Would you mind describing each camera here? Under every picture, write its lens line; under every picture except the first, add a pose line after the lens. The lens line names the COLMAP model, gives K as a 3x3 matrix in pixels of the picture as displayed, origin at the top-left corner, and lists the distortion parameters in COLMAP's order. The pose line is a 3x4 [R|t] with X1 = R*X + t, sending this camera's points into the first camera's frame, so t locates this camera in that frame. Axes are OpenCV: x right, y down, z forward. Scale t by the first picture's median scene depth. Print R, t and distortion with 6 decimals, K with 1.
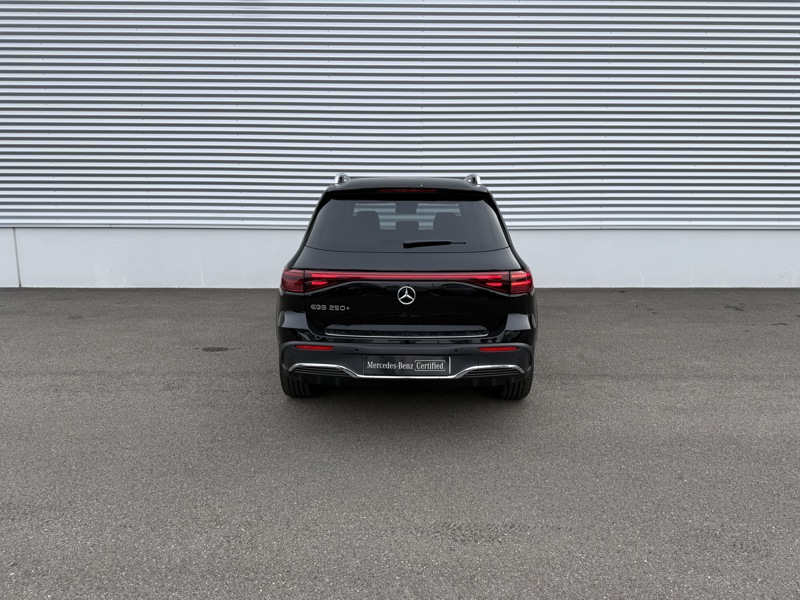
lens RADIAL K [[562.4, 0, 399.6], [0, 562.4, 296.1], [0, 0, 1]] dist [0.025178, -0.036535]
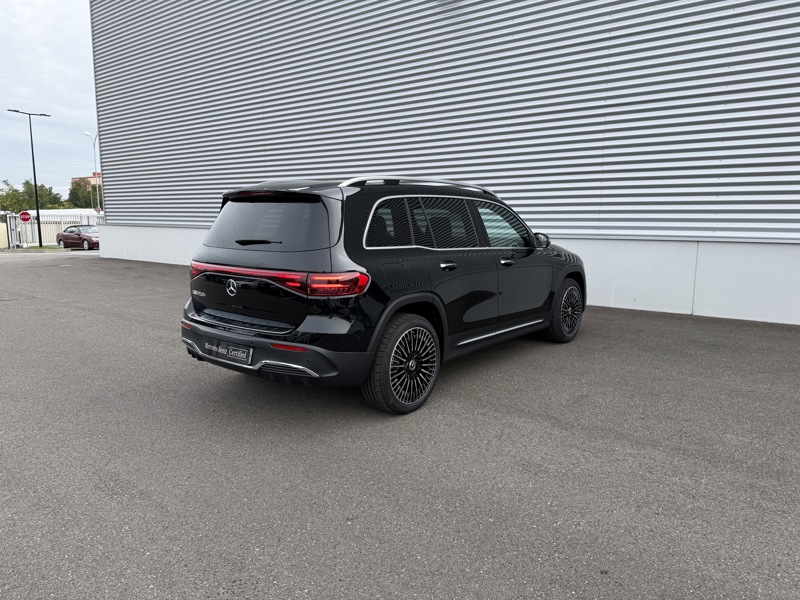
lens RADIAL K [[562.4, 0, 400.5], [0, 562.4, 307.8], [0, 0, 1]] dist [0.025178, -0.036535]
pose [[0.788801, 0.101667, -0.606182, 0.908568], [-0.100113, 0.994307, 0.036489, -0.033907], [0.606441, 0.031904, 0.794488, 0.303940]]
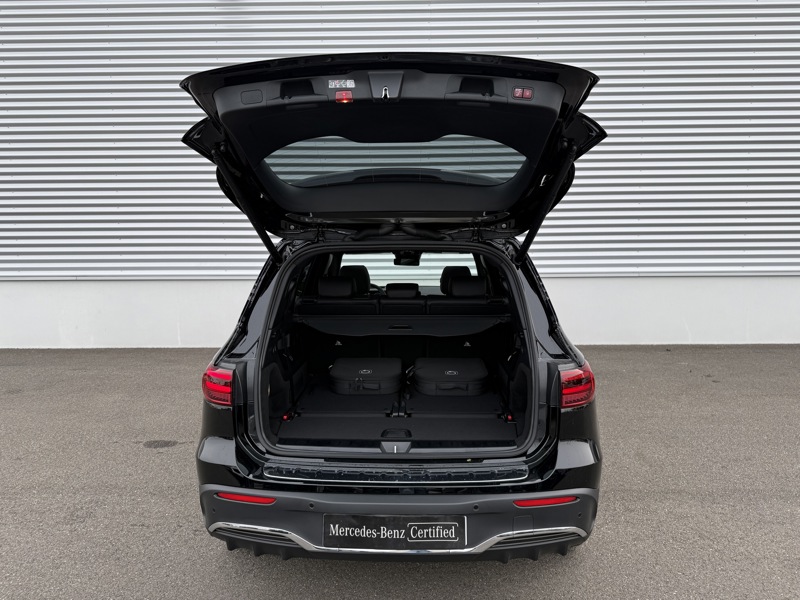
lens RADIAL K [[562.4, 0, 399.5], [0, 562.4, 303.5], [0, 0, 1]] dist [0.025178, -0.036535]
pose [[0.999663, -0.007350, -0.024913, 0.033442], [0.005943, 0.998407, -0.056109, -0.084235], [0.025286, 0.055942, 0.998114, 0.356979]]
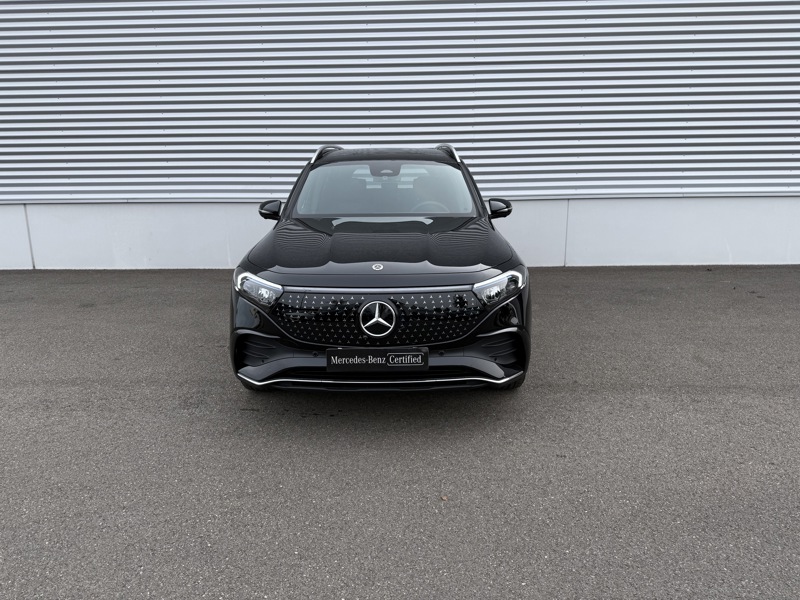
lens RADIAL K [[562.4, 0, 397.9], [0, 562.4, 296.3], [0, 0, 1]] dist [0.025178, -0.036535]
pose [[0.998661, -0.003716, -0.051602, -0.089064], [0.006219, 0.998807, 0.048428, -0.032501], [0.051361, -0.048684, 0.997493, 0.295844]]
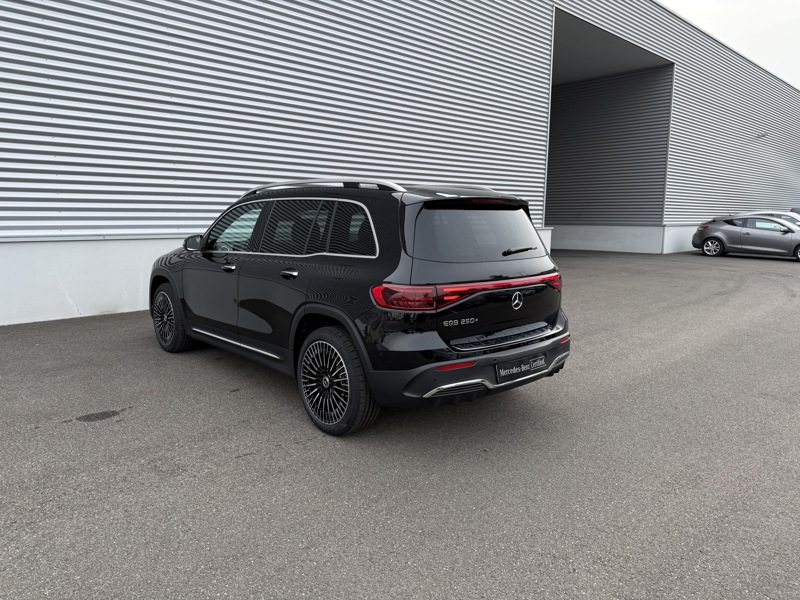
lens RADIAL K [[562.4, 0, 396.0], [0, 562.4, 302.9], [0, 0, 1]] dist [0.025178, -0.036535]
pose [[0.735749, -0.102357, 0.669474, -0.815341], [0.101738, 0.994000, 0.040165, -0.059301], [-0.669569, 0.038560, 0.741749, 0.354906]]
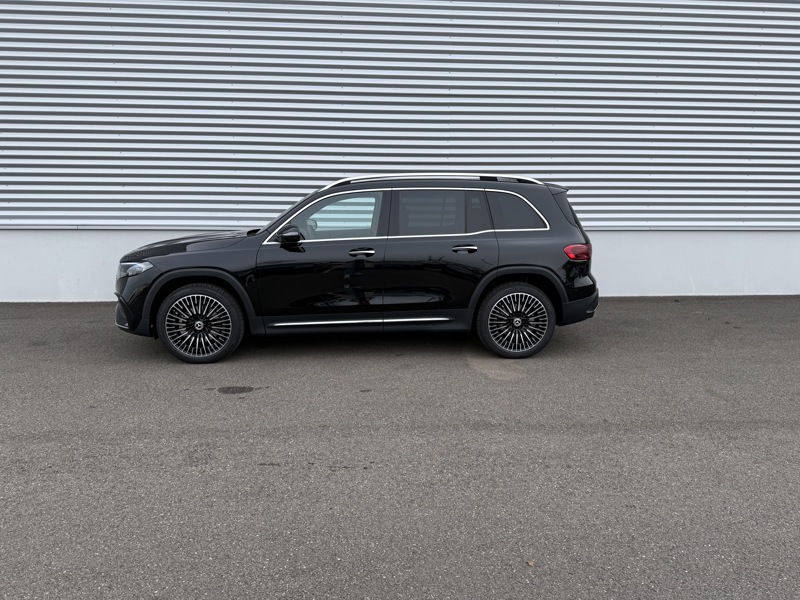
lens RADIAL K [[562.4, 0, 398.9], [0, 562.4, 297.0], [0, 0, 1]] dist [0.025178, -0.036535]
pose [[0.997856, -0.008695, 0.064875, -0.251370], [0.008801, 0.999960, -0.001347, -0.043495], [-0.064860, 0.001915, 0.997893, 0.372441]]
